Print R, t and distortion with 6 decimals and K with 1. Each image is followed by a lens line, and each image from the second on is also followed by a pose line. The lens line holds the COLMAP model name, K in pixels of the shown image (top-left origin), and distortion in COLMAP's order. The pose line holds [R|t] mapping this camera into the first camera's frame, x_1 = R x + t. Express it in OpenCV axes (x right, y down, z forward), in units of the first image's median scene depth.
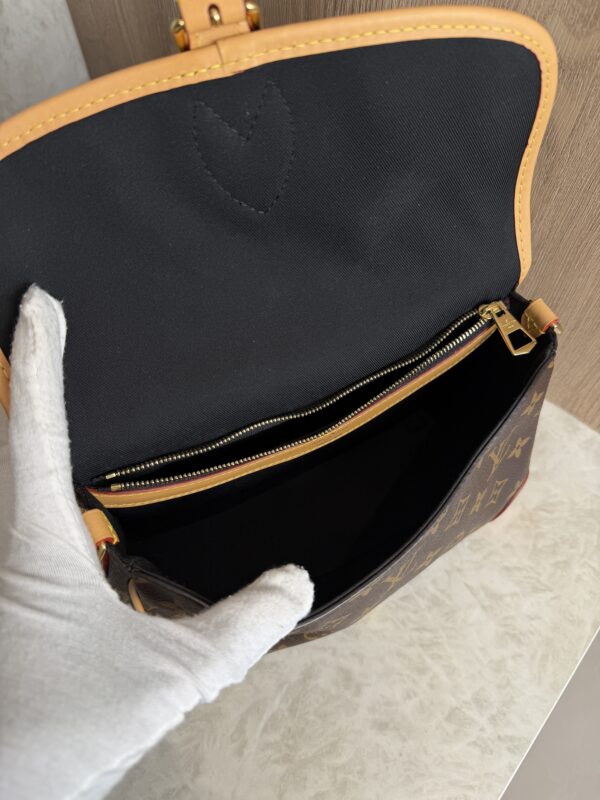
lens RADIAL K [[602.4, 0, 300.0], [0, 602.4, 396.4], [0, 0, 1]] dist [-0.040744, 0.006751]
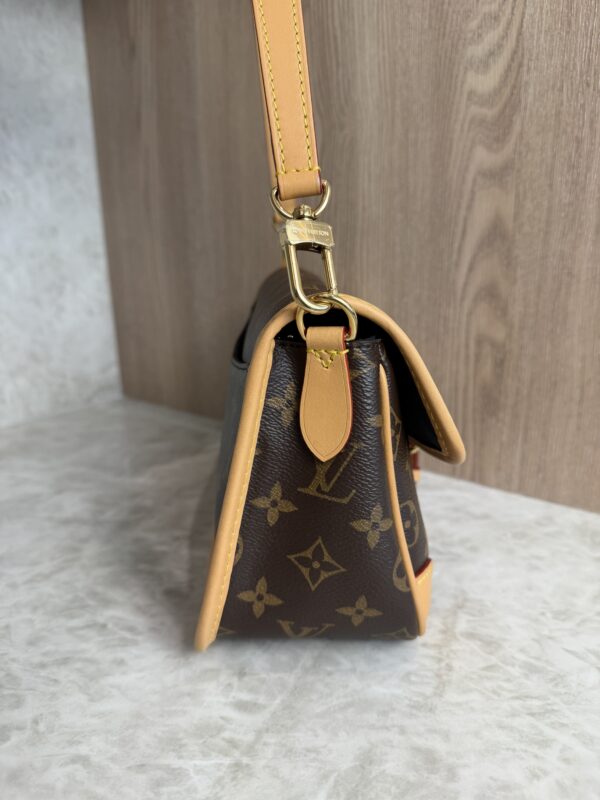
lens RADIAL K [[602.4, 0, 300.0], [0, 602.4, 396.4], [0, 0, 1]] dist [-0.040744, 0.006751]
pose [[0.998481, -0.036218, 0.041523, -0.068655], [0.054890, 0.719529, -0.692290, 0.619837], [-0.004804, 0.693518, 0.720424, 0.290690]]
